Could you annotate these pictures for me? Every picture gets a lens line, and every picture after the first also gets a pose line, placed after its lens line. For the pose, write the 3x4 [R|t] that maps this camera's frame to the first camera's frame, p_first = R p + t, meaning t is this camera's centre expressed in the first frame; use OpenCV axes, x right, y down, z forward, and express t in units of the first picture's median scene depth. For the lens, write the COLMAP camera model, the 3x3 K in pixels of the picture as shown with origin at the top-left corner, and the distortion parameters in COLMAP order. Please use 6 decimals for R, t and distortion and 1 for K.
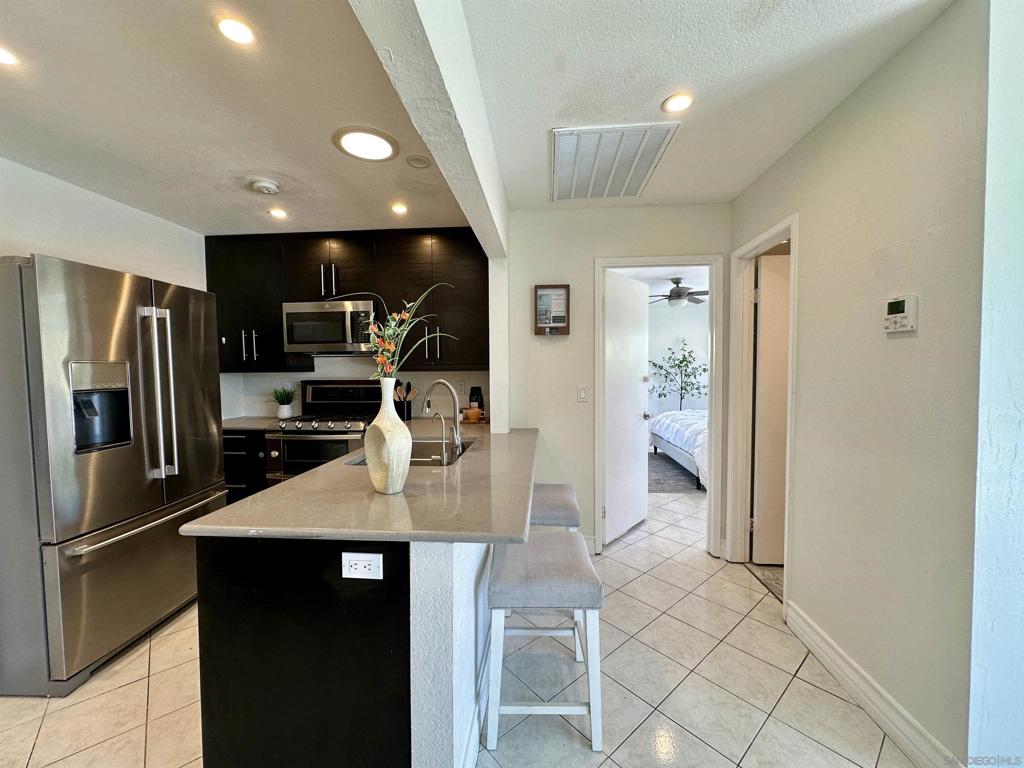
lens RADIAL K [[407.5, 0, 512.9], [0, 407.5, 383.9], [0, 0, 1]] dist [-0.008826, 0.001189]
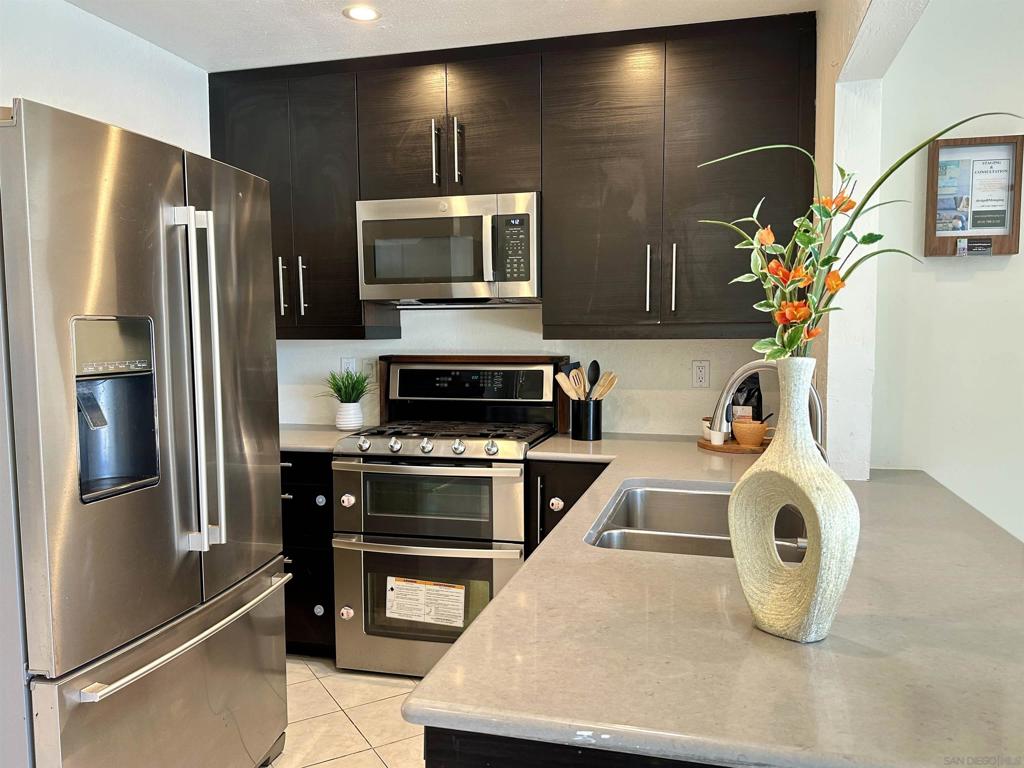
lens RADIAL K [[784.2, 0, 506.9], [0, 784.2, 388.6], [0, 0, 1]] dist [0.071895, -0.092106]
pose [[0.981383, 0.017530, -0.191262, -0.221106], [-0.011062, 0.999332, 0.034832, -0.004101], [0.191745, -0.032068, 0.980921, 0.081633]]
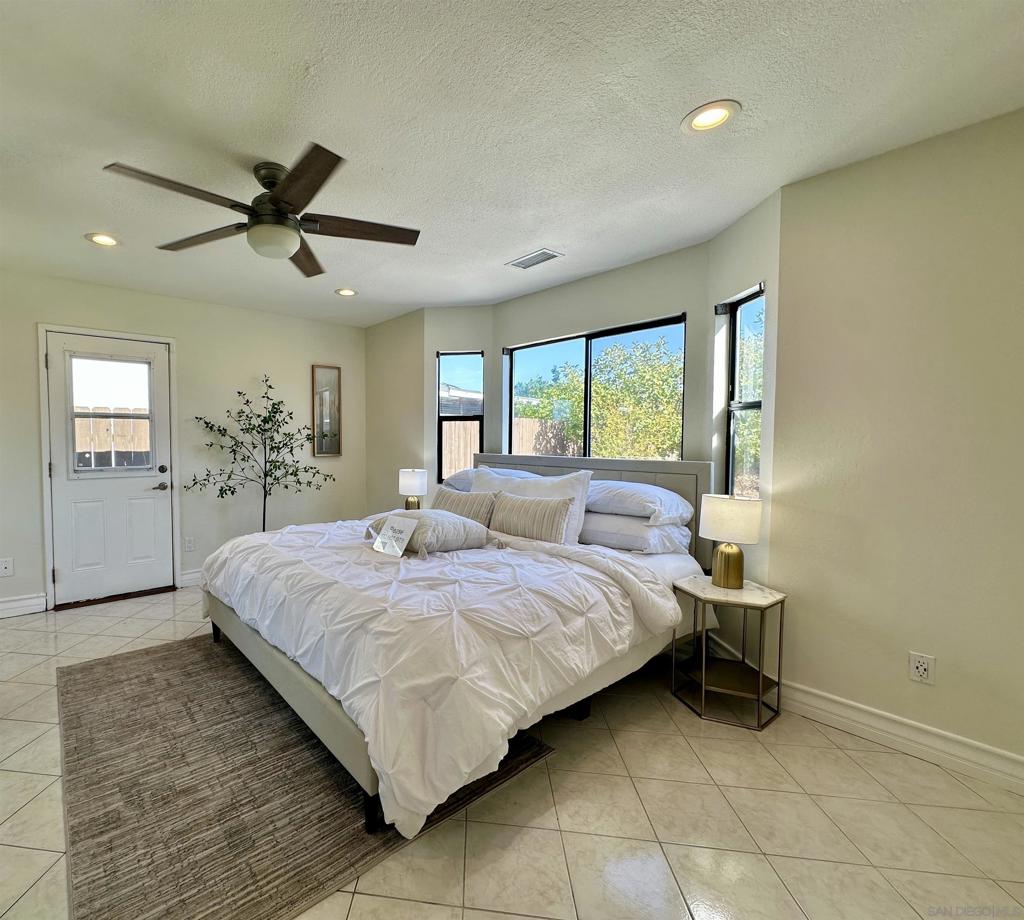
lens RADIAL K [[482.6, 0, 403.2], [0, 482.6, 459.4], [0, 0, 1]] dist [0.000688, 0.000145]
pose [[0.752455, -0.017641, 0.658407, 0.380652], [0.017756, 0.999821, 0.006497, -0.020178], [-0.658404, 0.006802, 0.752634, 1.106277]]
